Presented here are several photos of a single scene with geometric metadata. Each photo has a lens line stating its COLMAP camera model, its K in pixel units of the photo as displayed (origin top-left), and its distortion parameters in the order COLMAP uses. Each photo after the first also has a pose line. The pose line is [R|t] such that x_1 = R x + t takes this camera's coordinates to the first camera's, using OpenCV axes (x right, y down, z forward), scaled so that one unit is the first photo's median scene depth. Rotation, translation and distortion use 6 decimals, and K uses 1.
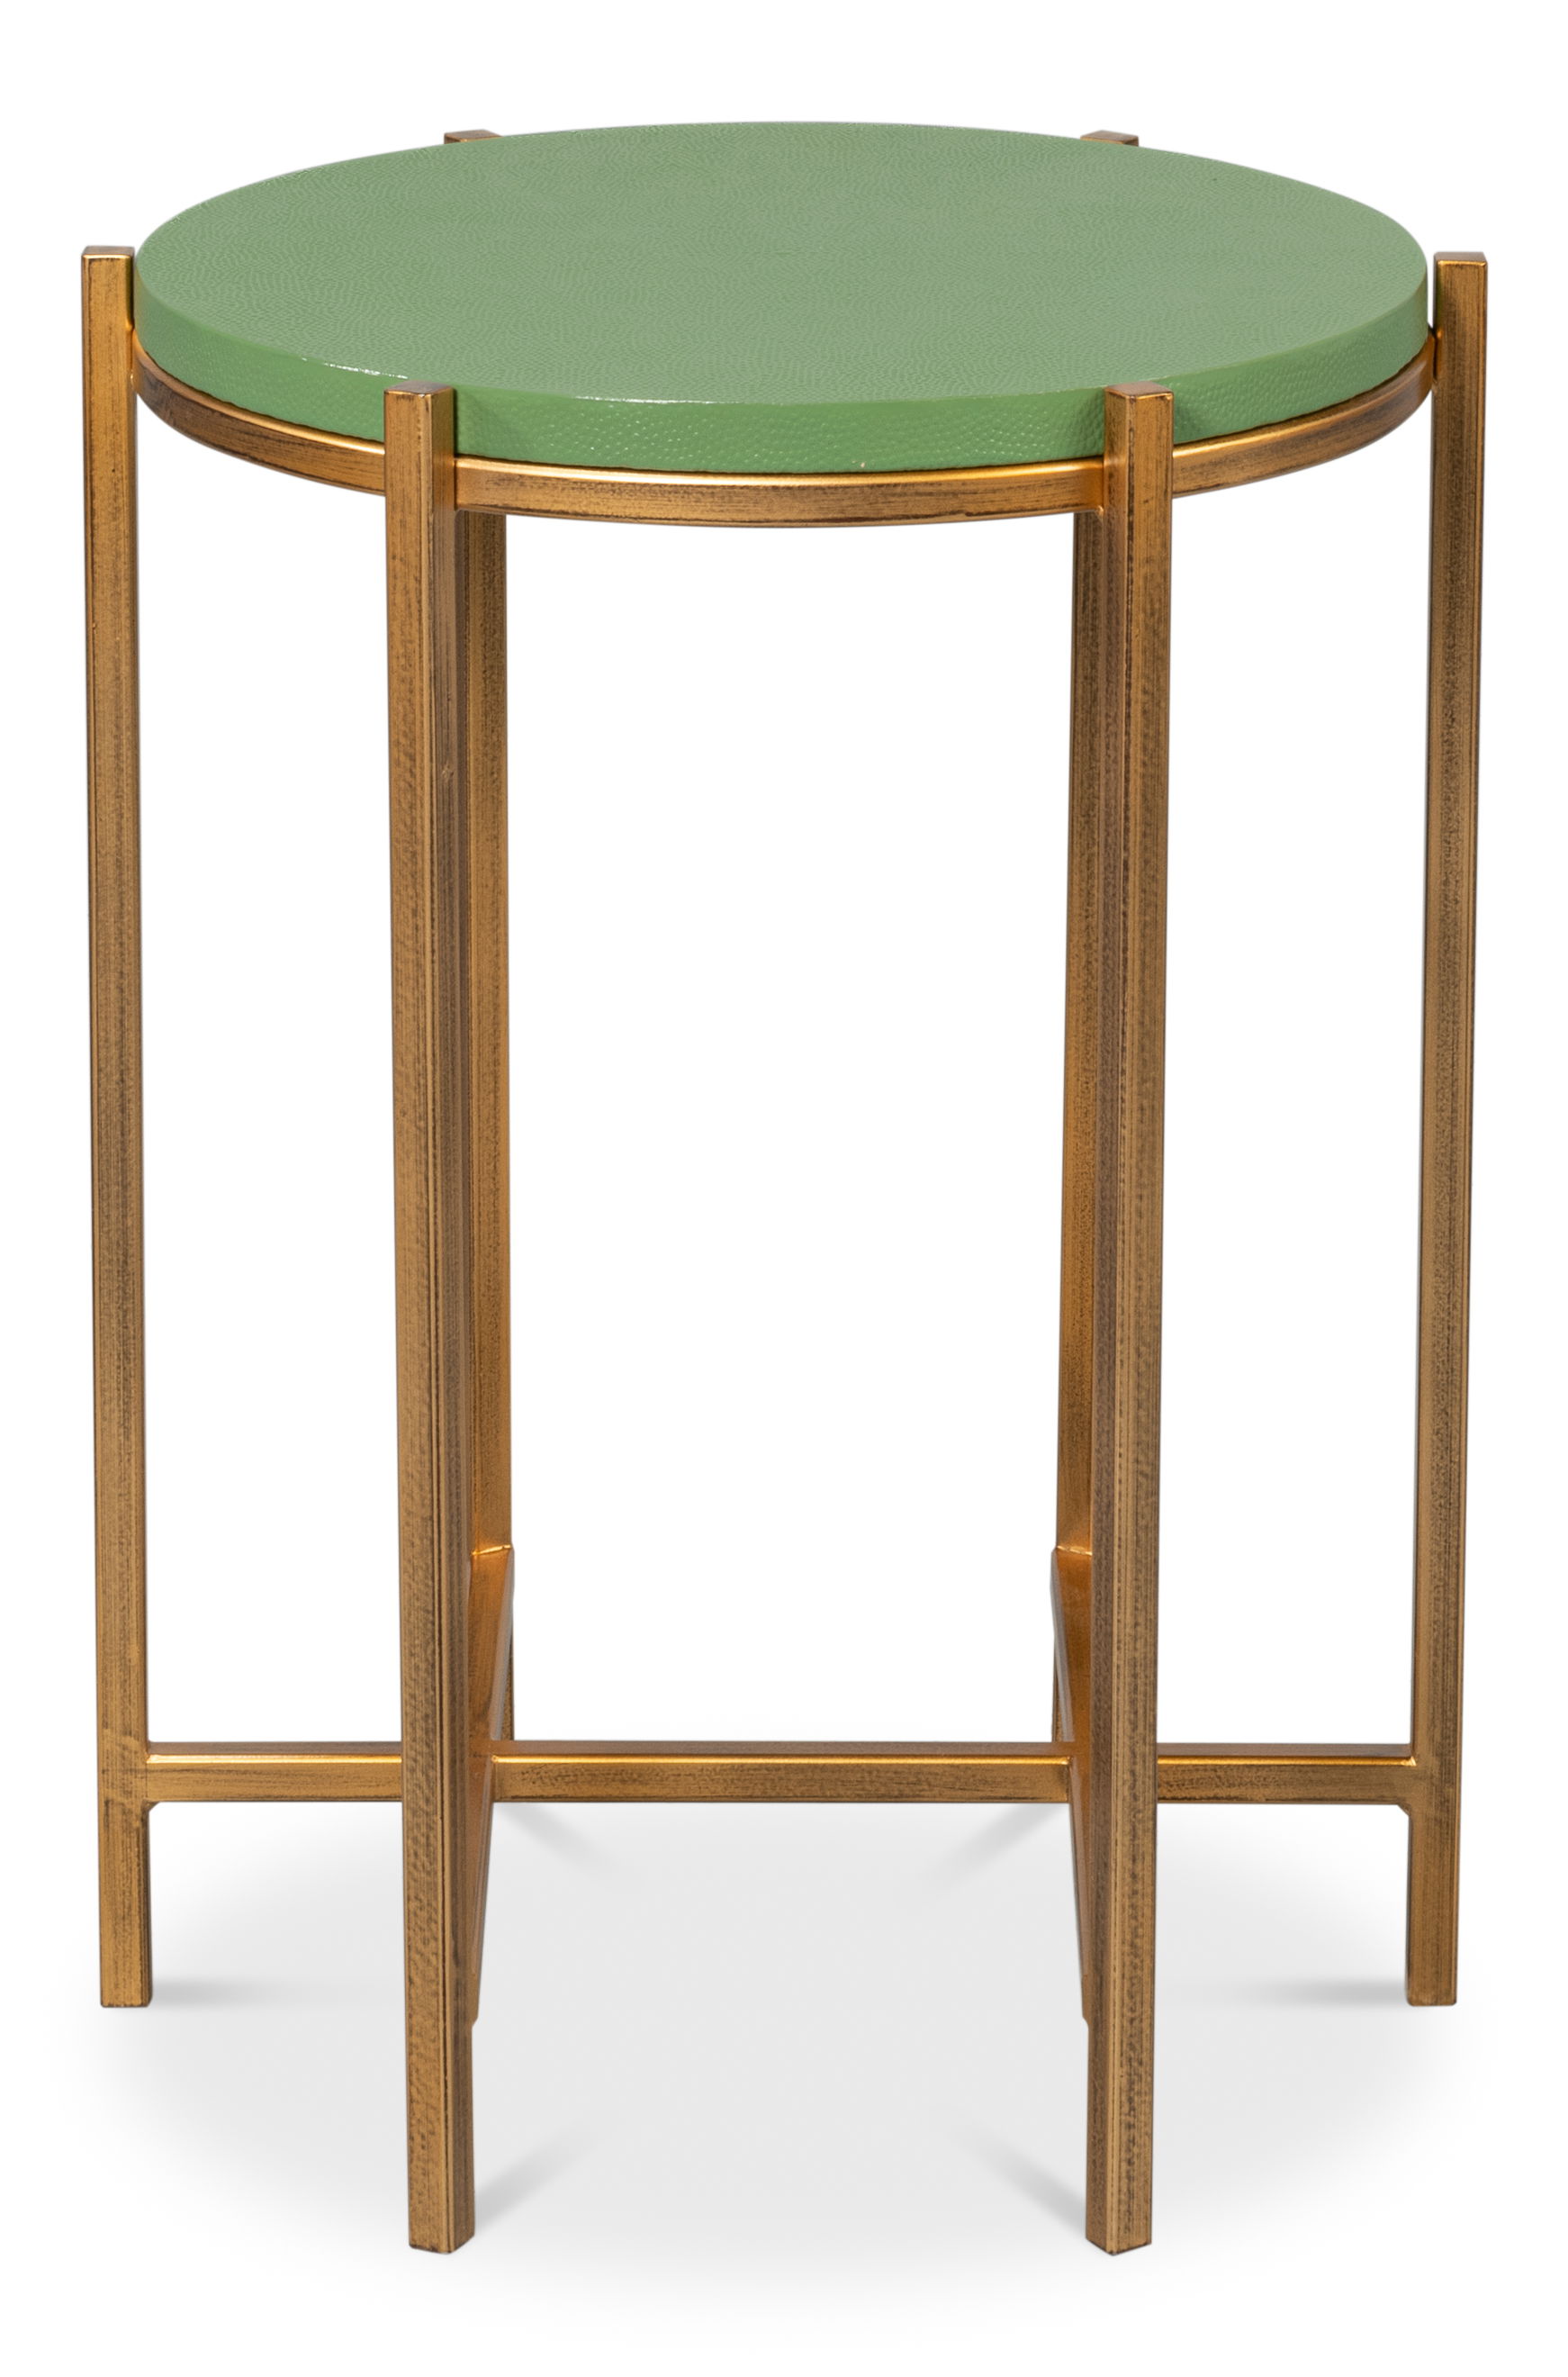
lens RADIAL K [[8844.0, 0, 786.9], [0, 8844.0, 1206.5], [0, 0, 1]] dist [-0.304935, 0.000000]
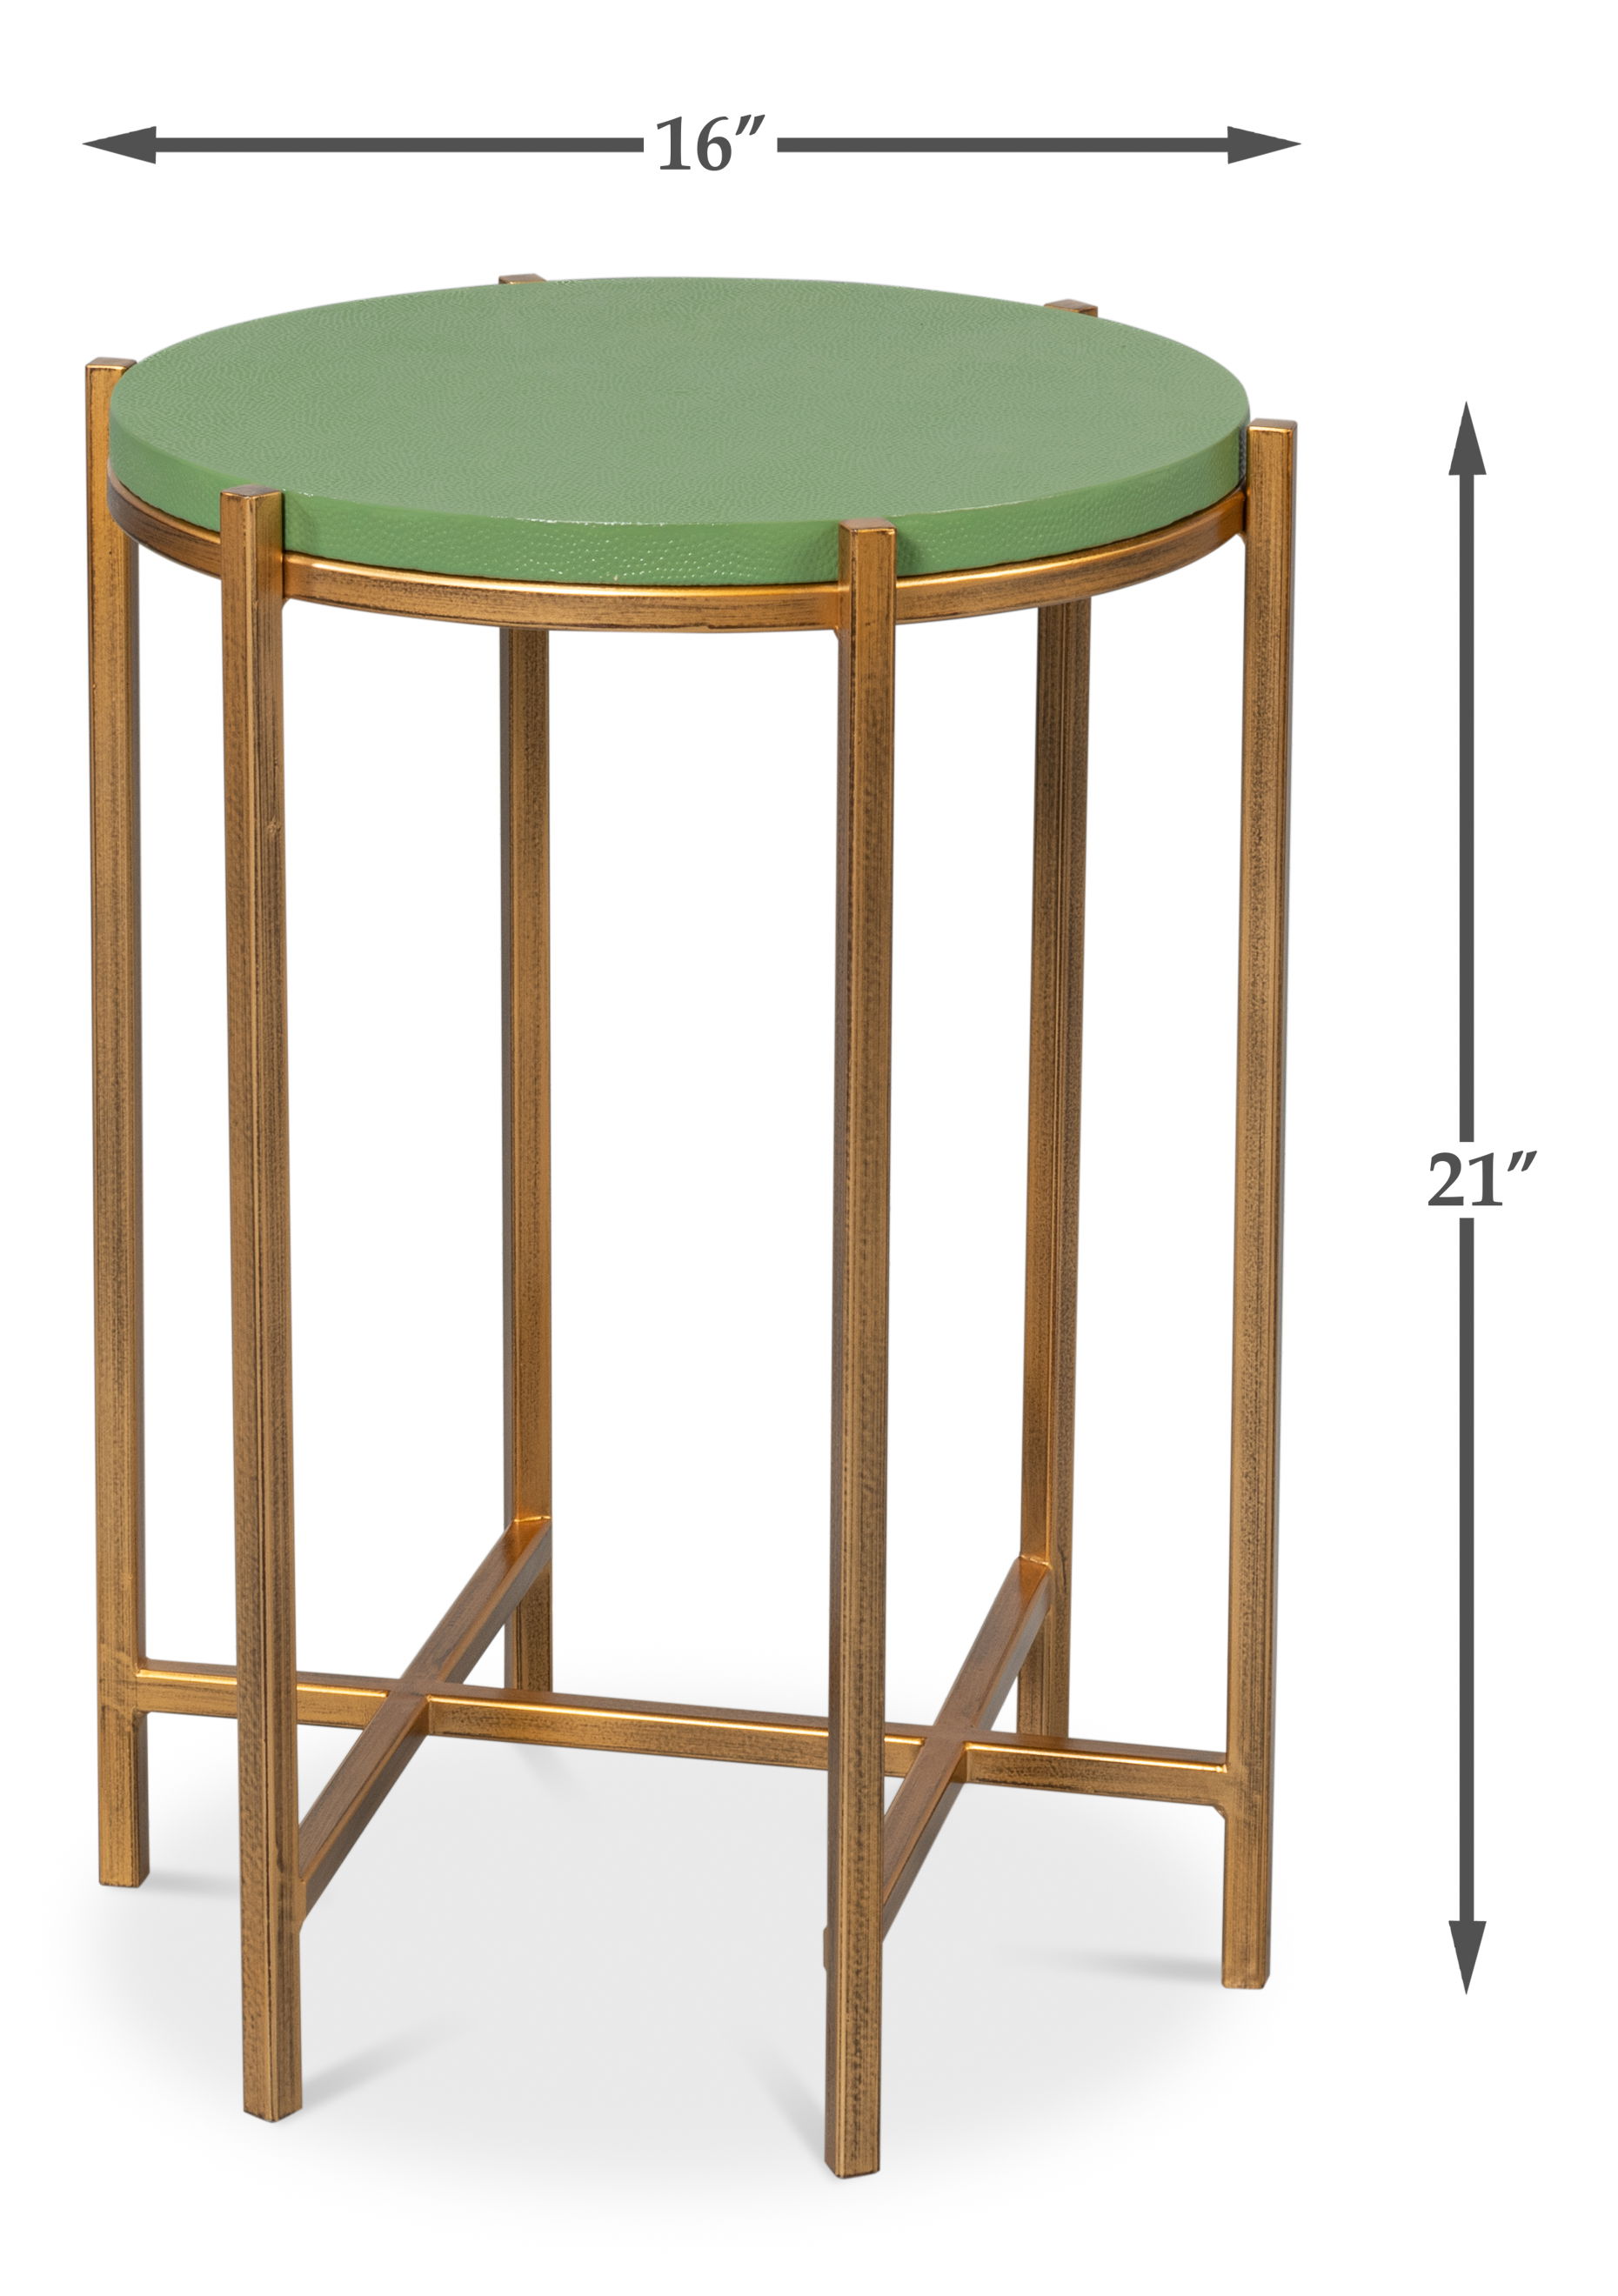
lens RADIAL K [[7781.2, 0, 703.1], [0, 7781.2, 1214.8], [0, 0, 1]] dist [-0.323670, 0.000000]
pose [[0.975711, 0.070020, -0.207571, 0.218509], [-0.070602, 0.997494, 0.004611, -0.007360], [0.207373, 0.010156, 0.978209, 0.025559]]
